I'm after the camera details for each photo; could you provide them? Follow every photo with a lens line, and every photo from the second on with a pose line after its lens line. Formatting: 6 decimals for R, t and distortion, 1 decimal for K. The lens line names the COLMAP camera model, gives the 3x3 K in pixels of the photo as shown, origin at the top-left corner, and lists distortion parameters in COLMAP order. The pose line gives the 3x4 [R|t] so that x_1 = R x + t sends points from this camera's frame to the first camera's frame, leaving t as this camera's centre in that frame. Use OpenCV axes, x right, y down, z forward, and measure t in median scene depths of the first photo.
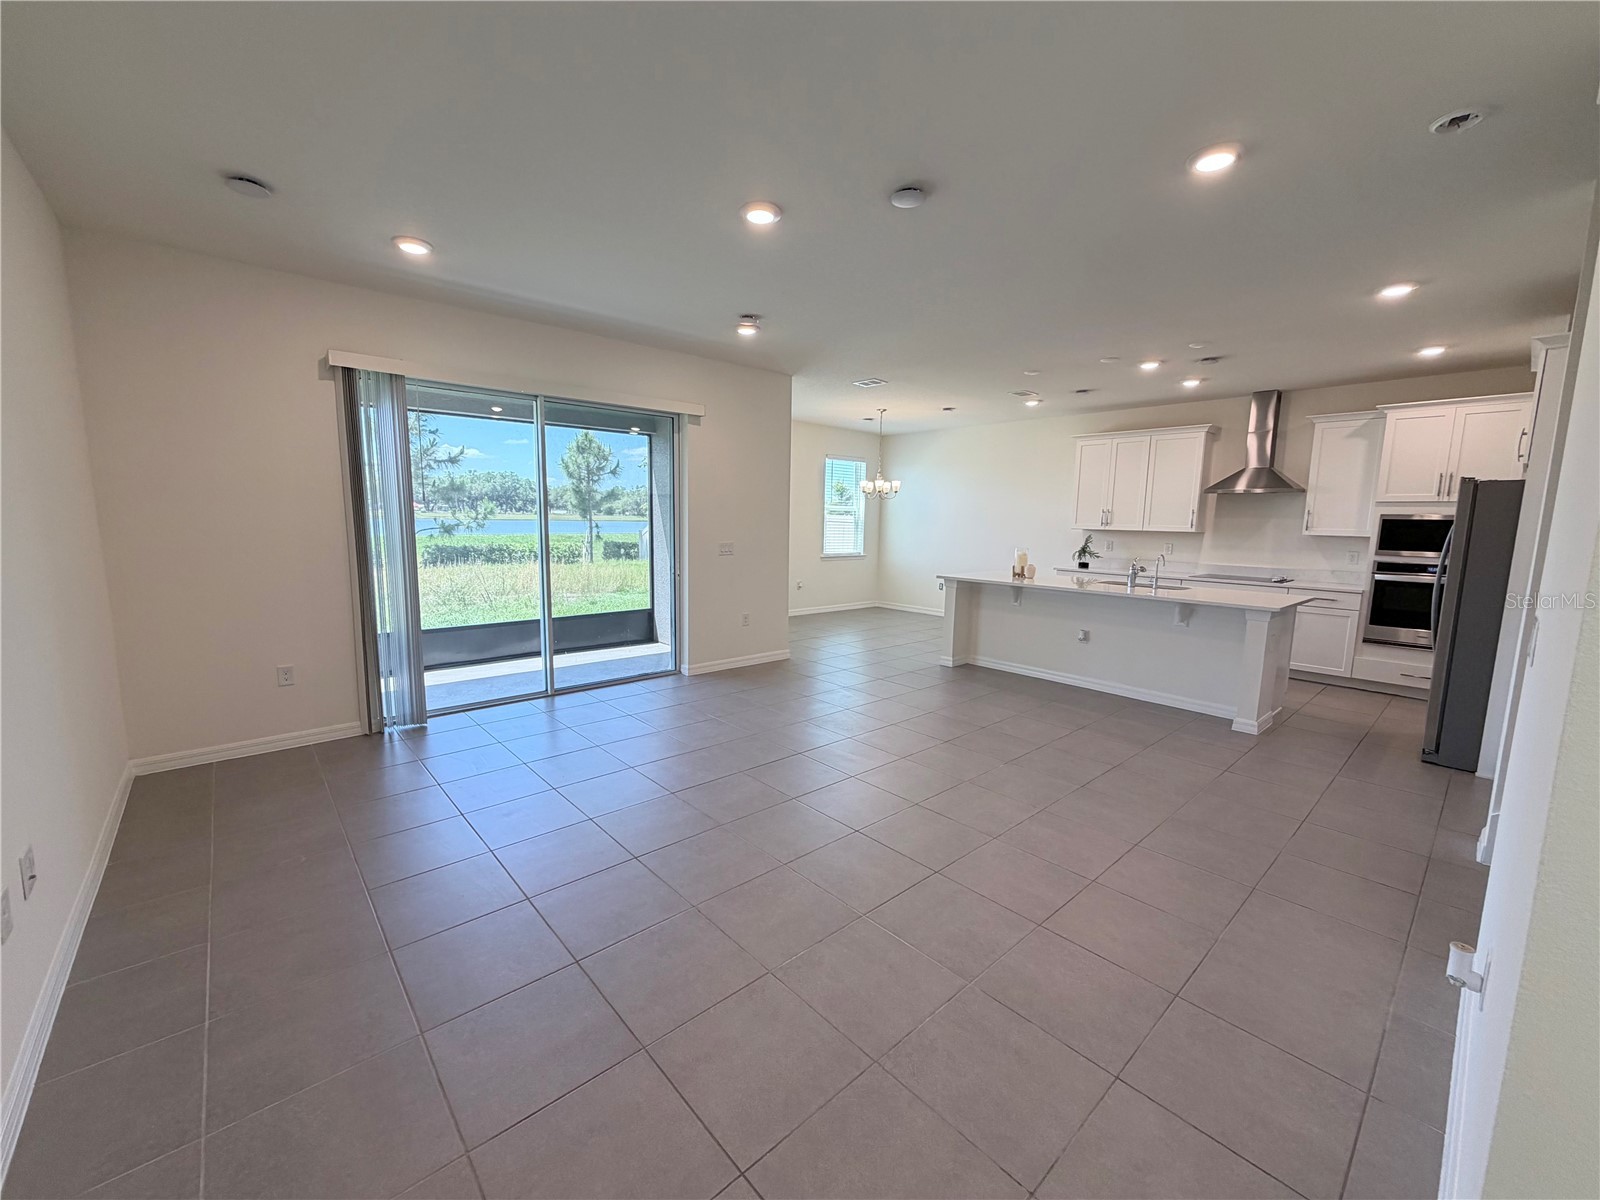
lens RADIAL K [[637.5, 0, 793.9], [0, 637.5, 601.4], [0, 0, 1]] dist [-0.000820, 0.000417]
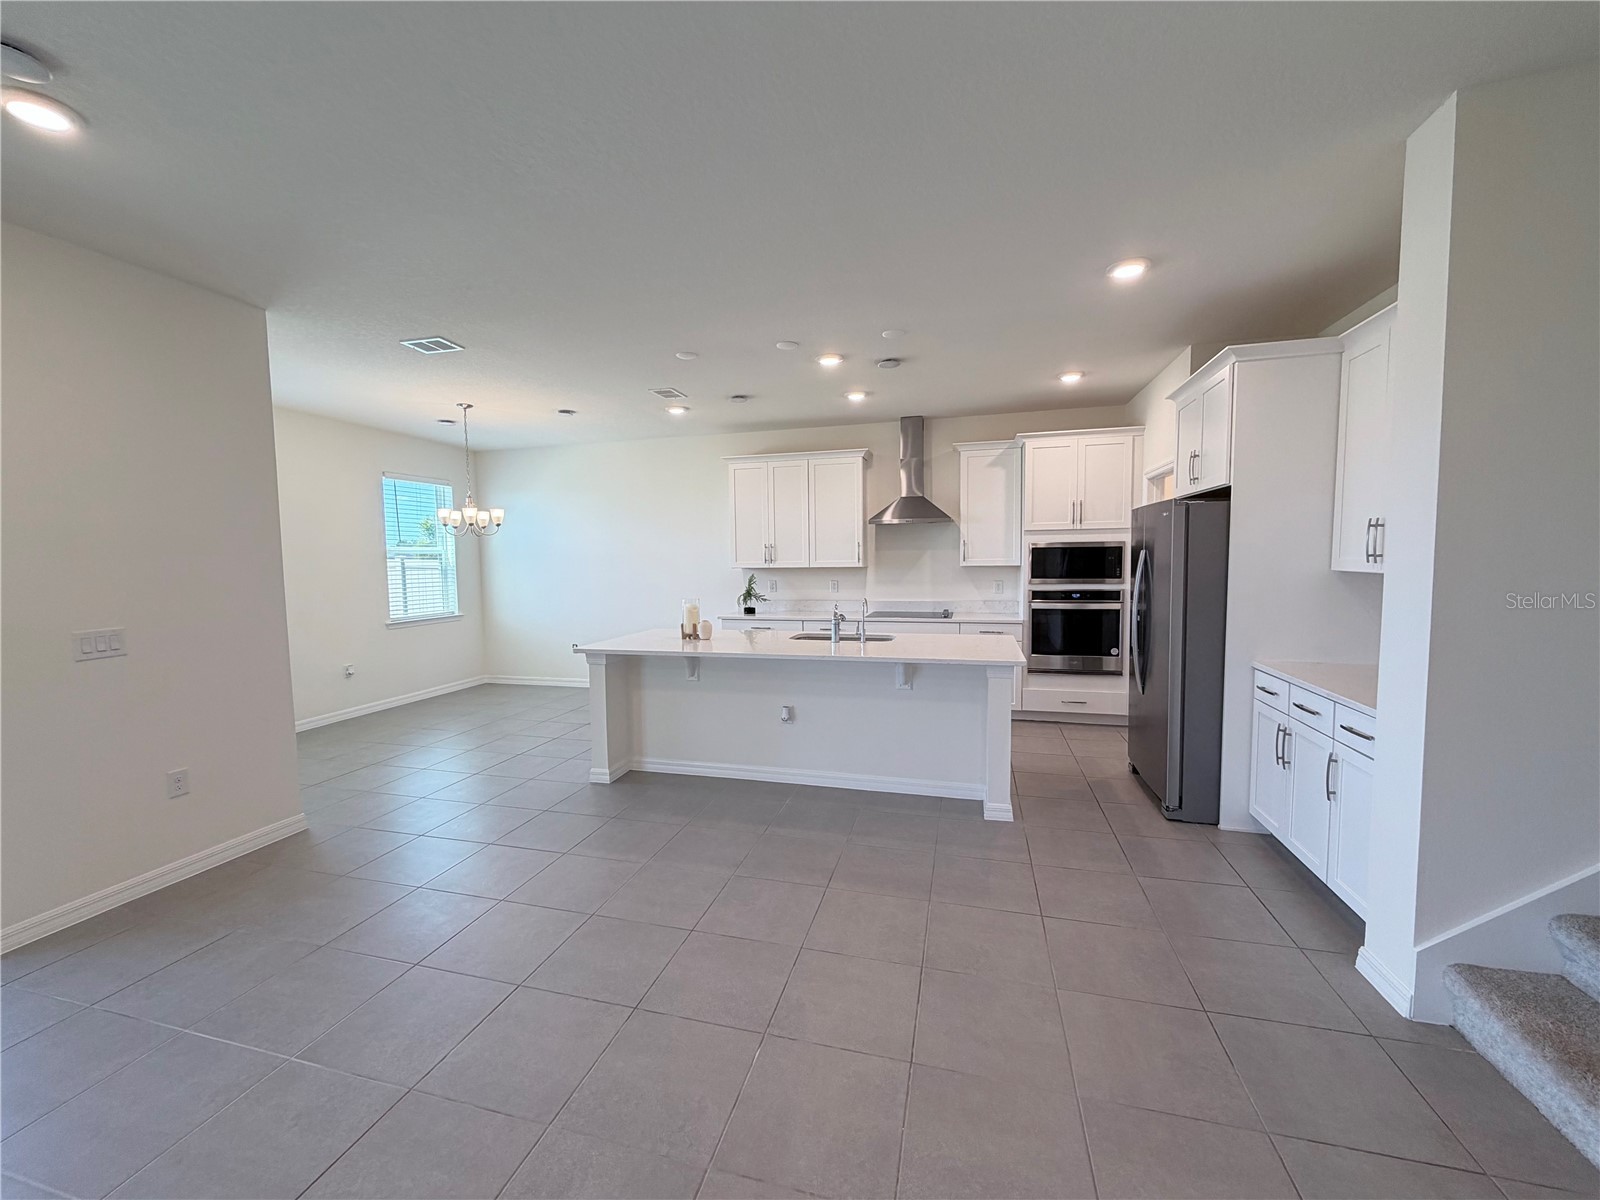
lens RADIAL K [[637.5, 0, 793.9], [0, 637.5, 601.4], [0, 0, 1]] dist [-0.000820, 0.000417]
pose [[0.837985, -0.068480, 0.541380, 0.060343], [0.100517, 0.994489, -0.029793, -0.045241], [-0.536356, 0.079383, 0.840250, 0.313521]]
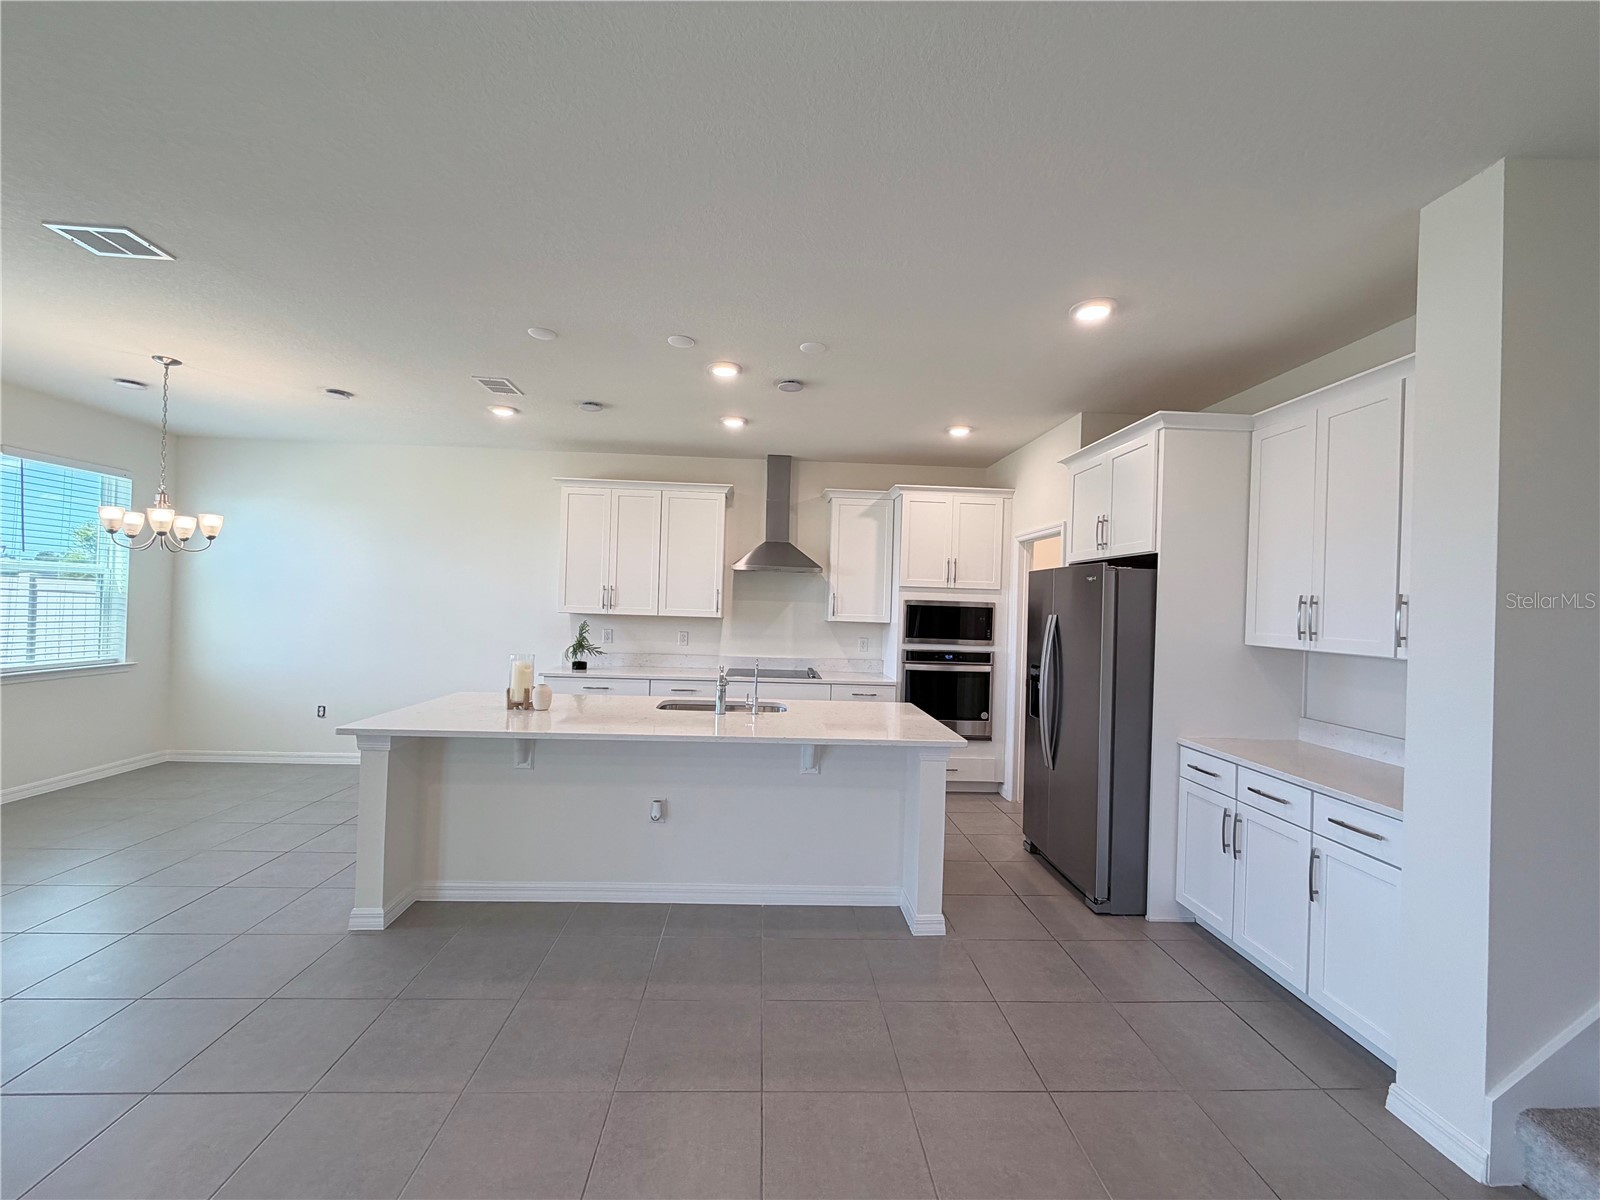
lens RADIAL K [[637.5, 0, 793.9], [0, 637.5, 601.4], [0, 0, 1]] dist [-0.000820, 0.000417]
pose [[0.626397, 0.005074, 0.779488, 0.076674], [0.081919, 0.994013, -0.072300, -0.067579], [-0.775188, 0.109143, 0.622231, 0.459751]]
